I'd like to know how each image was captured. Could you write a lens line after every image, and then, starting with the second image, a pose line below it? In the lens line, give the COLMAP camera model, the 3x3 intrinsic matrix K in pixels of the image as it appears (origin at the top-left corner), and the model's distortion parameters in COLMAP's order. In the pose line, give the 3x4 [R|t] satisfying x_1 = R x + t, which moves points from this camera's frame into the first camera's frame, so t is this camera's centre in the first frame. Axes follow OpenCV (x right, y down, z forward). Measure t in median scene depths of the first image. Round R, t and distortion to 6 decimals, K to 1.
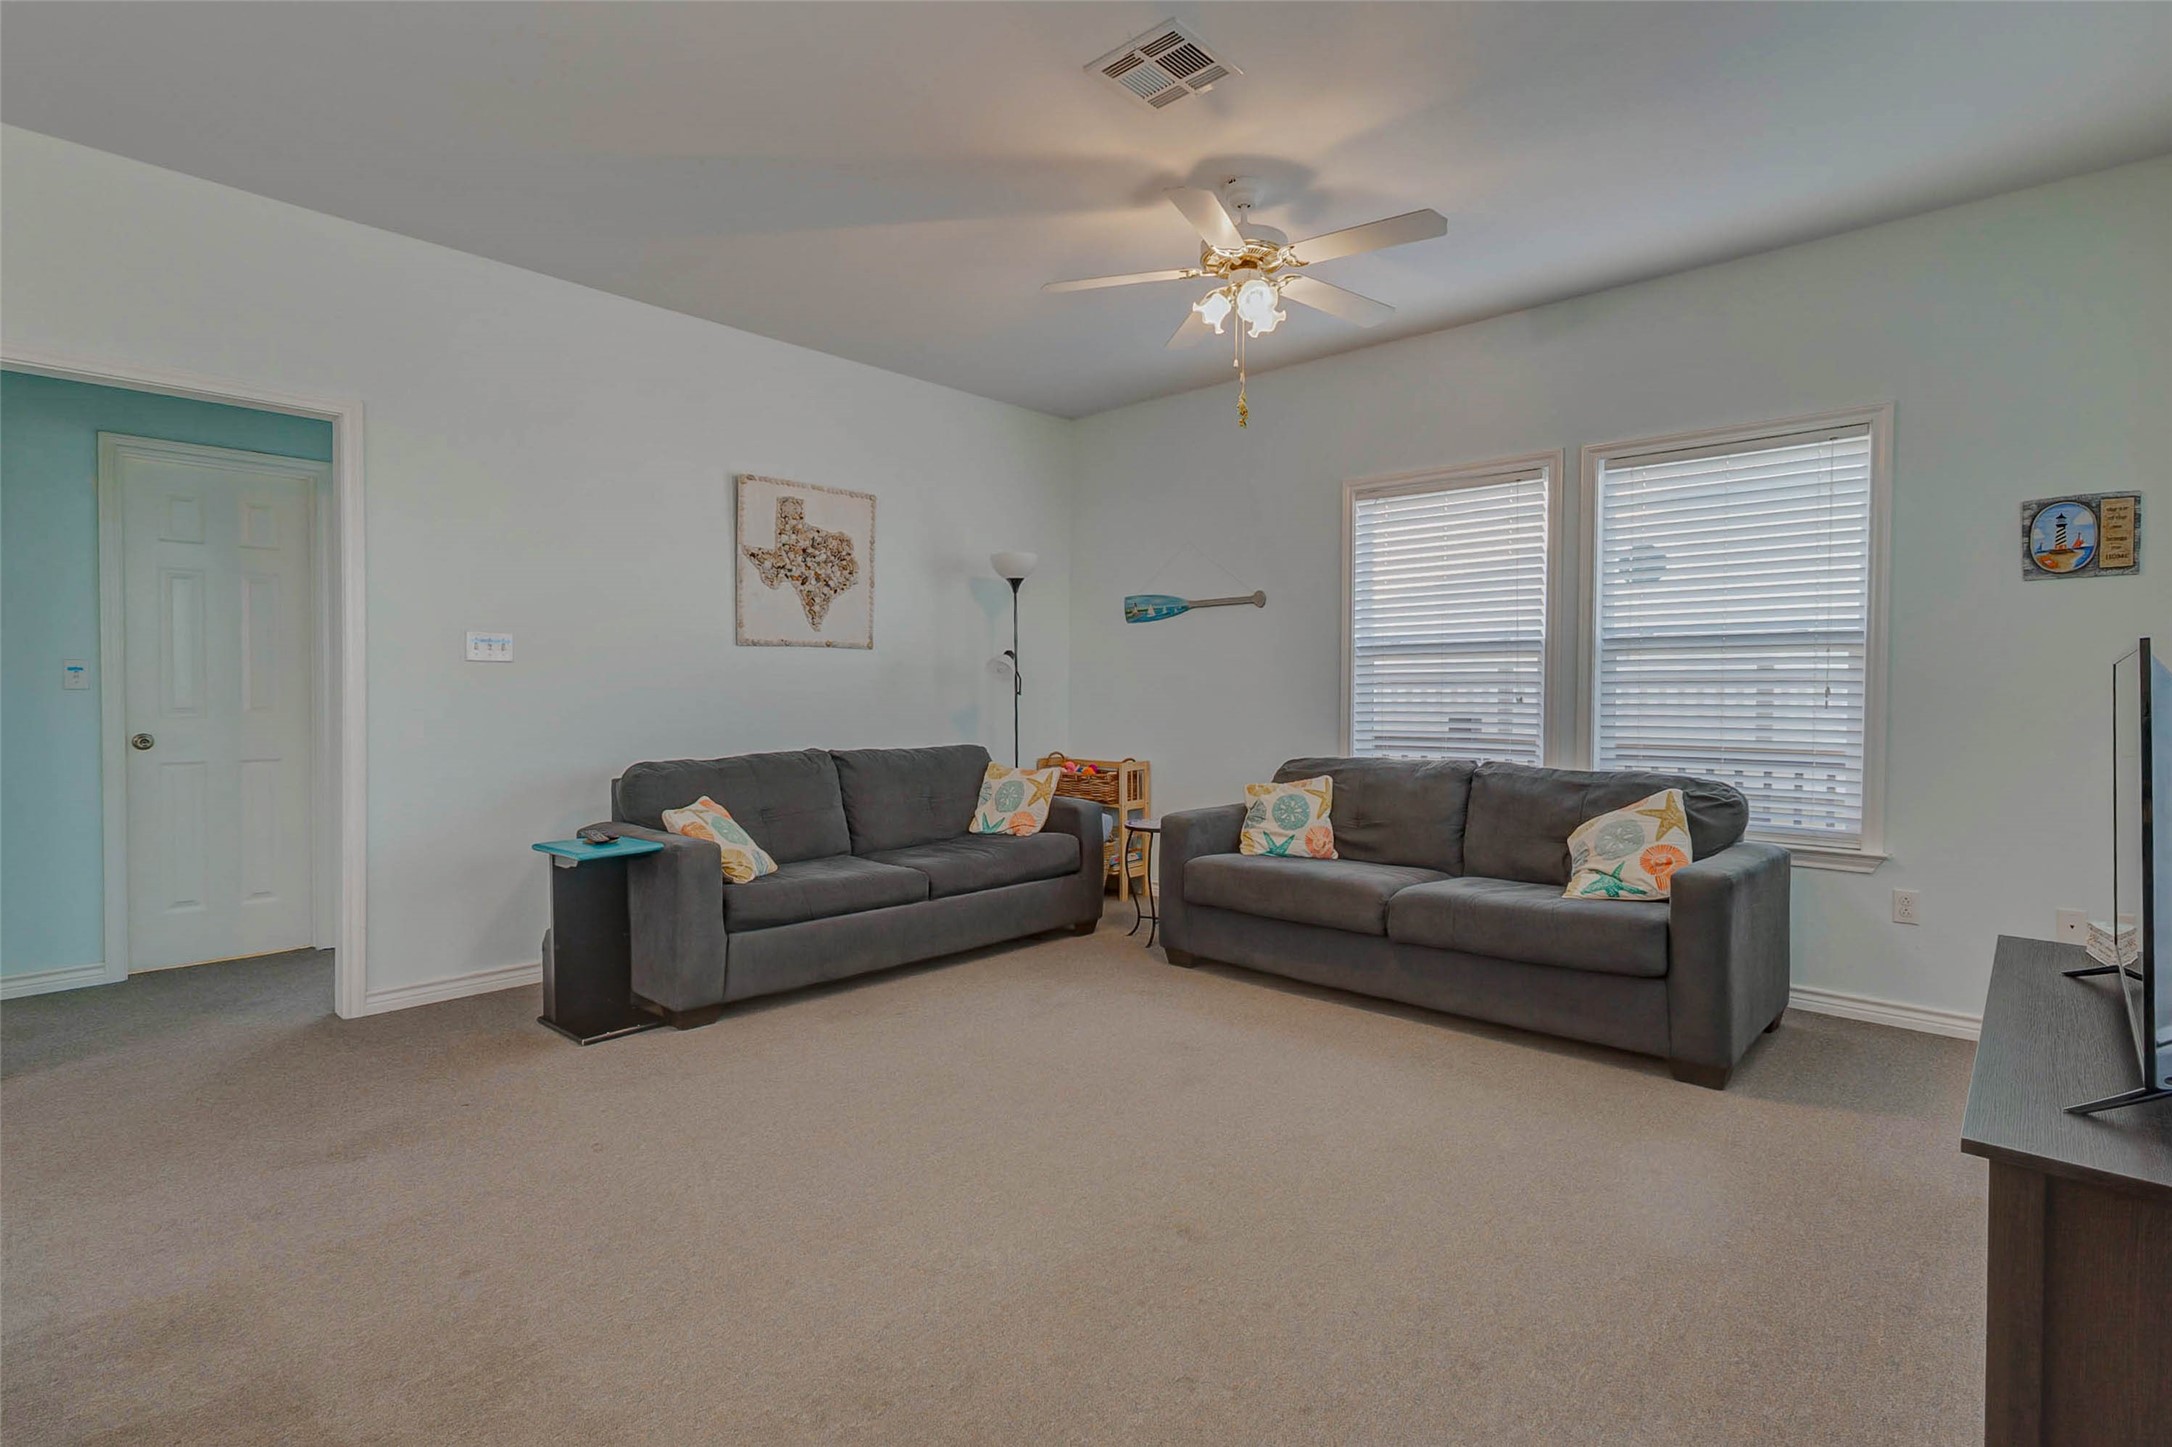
lens RADIAL K [[1034.5, 0, 1083.3], [0, 1034.5, 704.9], [0, 0, 1]] dist [0.001906, 0.000634]
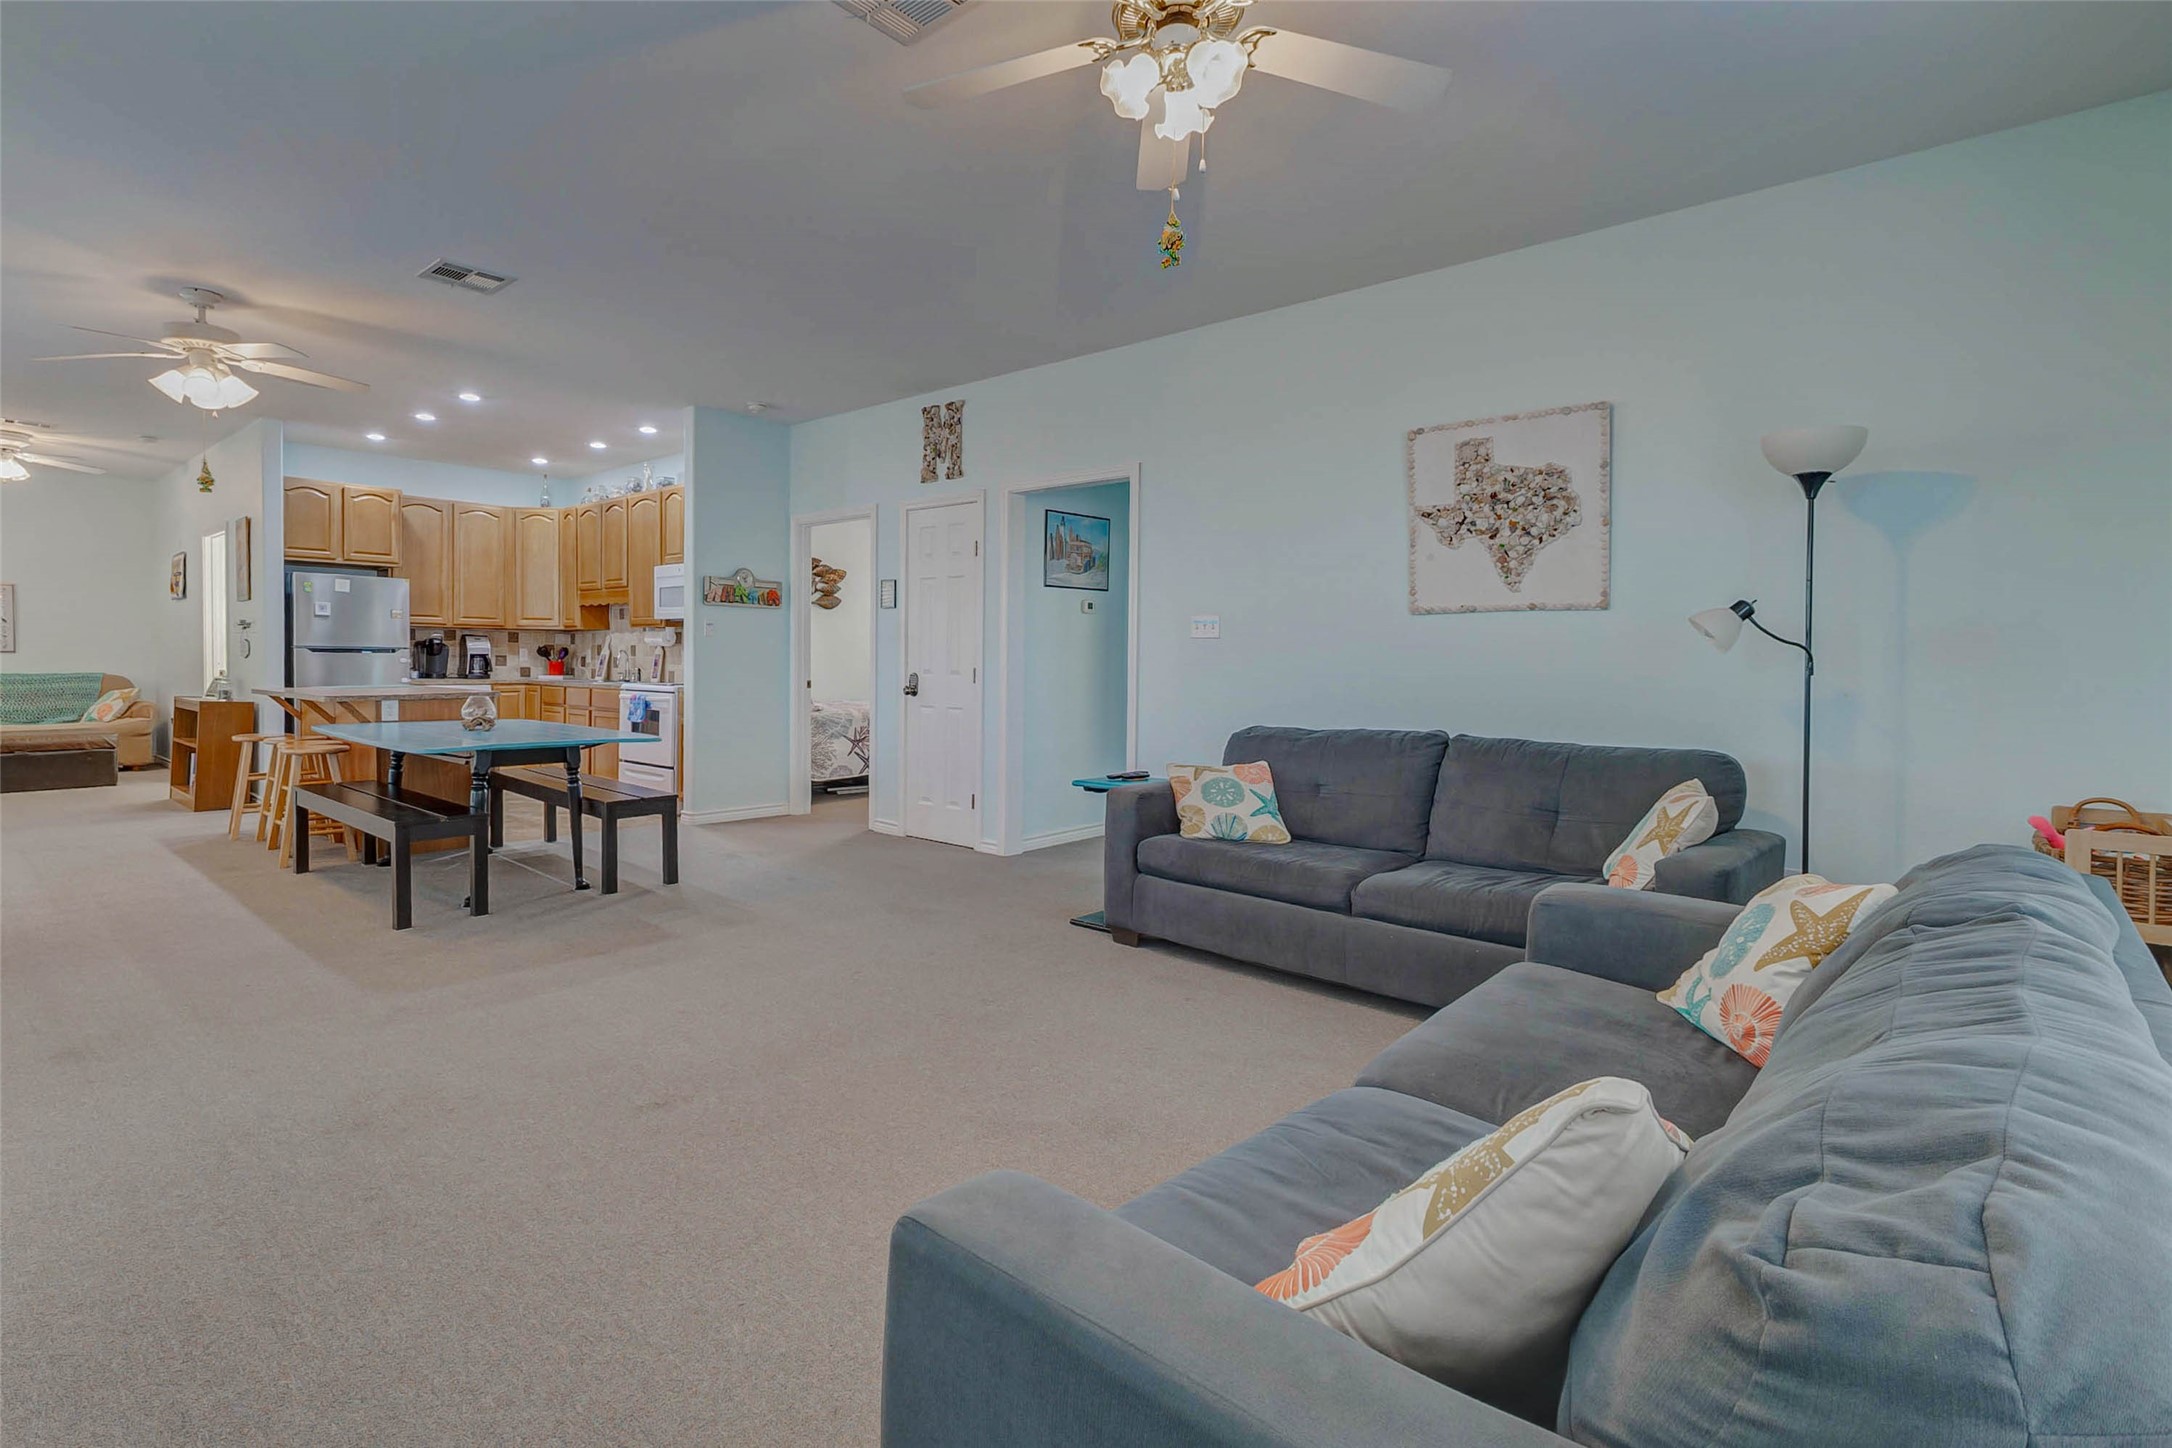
lens RADIAL K [[1034.5, 0, 1051.8], [0, 1034.5, 692.6], [0, 0, 1]] dist [0.001906, 0.000634]
pose [[0.027794, 0.032960, -0.999070, 0.566144], [-0.022886, 0.999215, 0.032328, -0.009681], [0.999352, 0.021966, 0.028526, 0.622068]]
